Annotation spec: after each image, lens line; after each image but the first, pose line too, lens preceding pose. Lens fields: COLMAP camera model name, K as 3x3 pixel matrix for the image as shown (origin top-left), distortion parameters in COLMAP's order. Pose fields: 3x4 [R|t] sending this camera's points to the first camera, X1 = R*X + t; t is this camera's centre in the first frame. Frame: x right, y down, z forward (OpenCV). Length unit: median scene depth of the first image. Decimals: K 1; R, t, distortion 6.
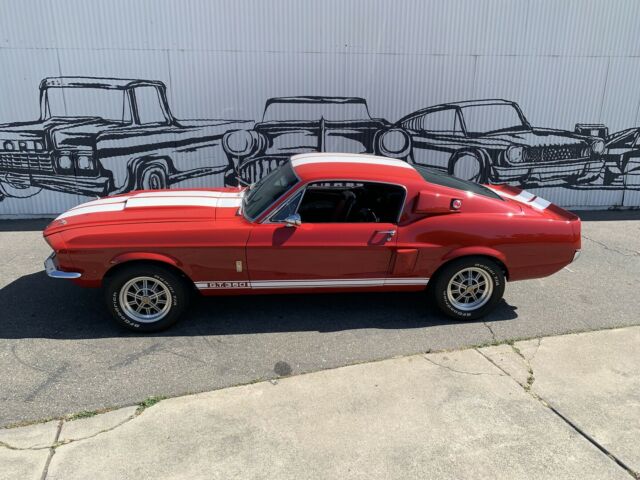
lens RADIAL K [[486.0, 0, 325.4], [0, 486.0, 242.6], [0, 0, 1]] dist [0.050738, -0.059854]
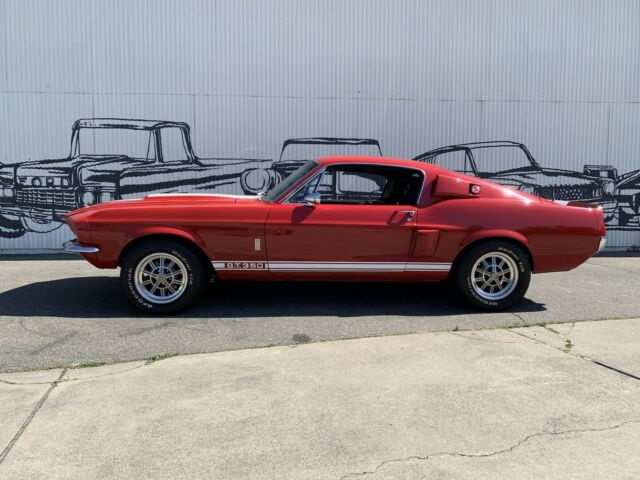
lens RADIAL K [[486.0, 0, 324.3], [0, 486.0, 240.0], [0, 0, 1]] dist [0.050738, -0.059854]
pose [[0.999761, -0.002061, -0.021747, -0.011264], [-0.002615, 0.977088, -0.212818, 0.139236], [0.021688, 0.212824, 0.976850, 0.021002]]
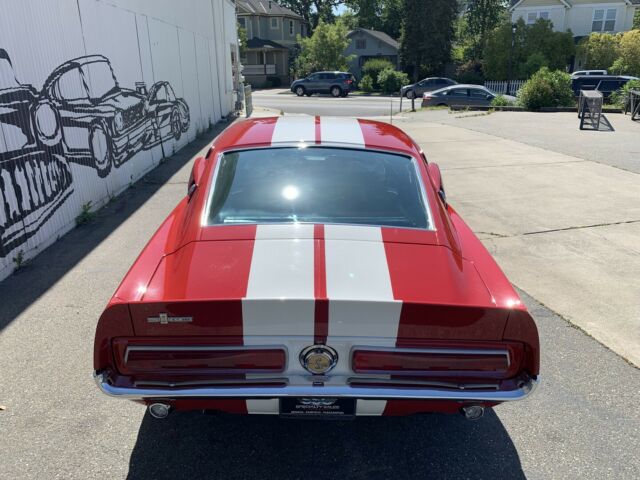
lens RADIAL K [[486.0, 0, 319.8], [0, 486.0, 237.2], [0, 0, 1]] dist [0.050738, -0.059854]
pose [[0.045120, -0.339066, 0.939680, -0.511442], [0.298988, 0.902104, 0.311151, -0.170239], [-0.953189, 0.266915, 0.142079, 0.640096]]
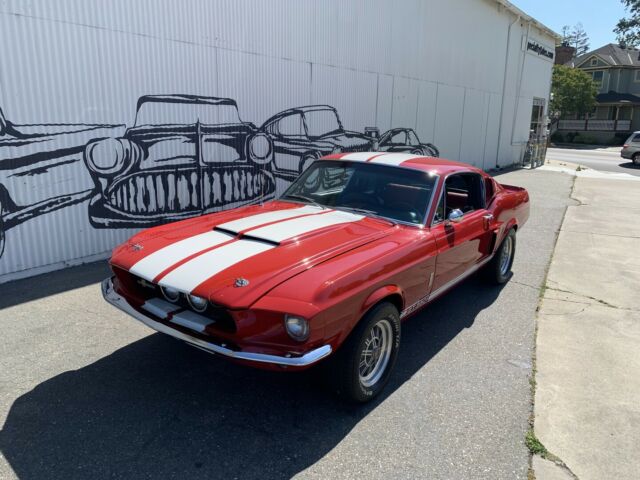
lens RADIAL K [[486.0, 0, 328.5], [0, 486.0, 238.1], [0, 0, 1]] dist [0.050738, -0.059854]
pose [[0.655583, -0.177217, 0.734033, -0.516828], [0.205319, 0.977282, 0.052570, -0.059567], [-0.726674, 0.116247, 0.677076, 0.299433]]
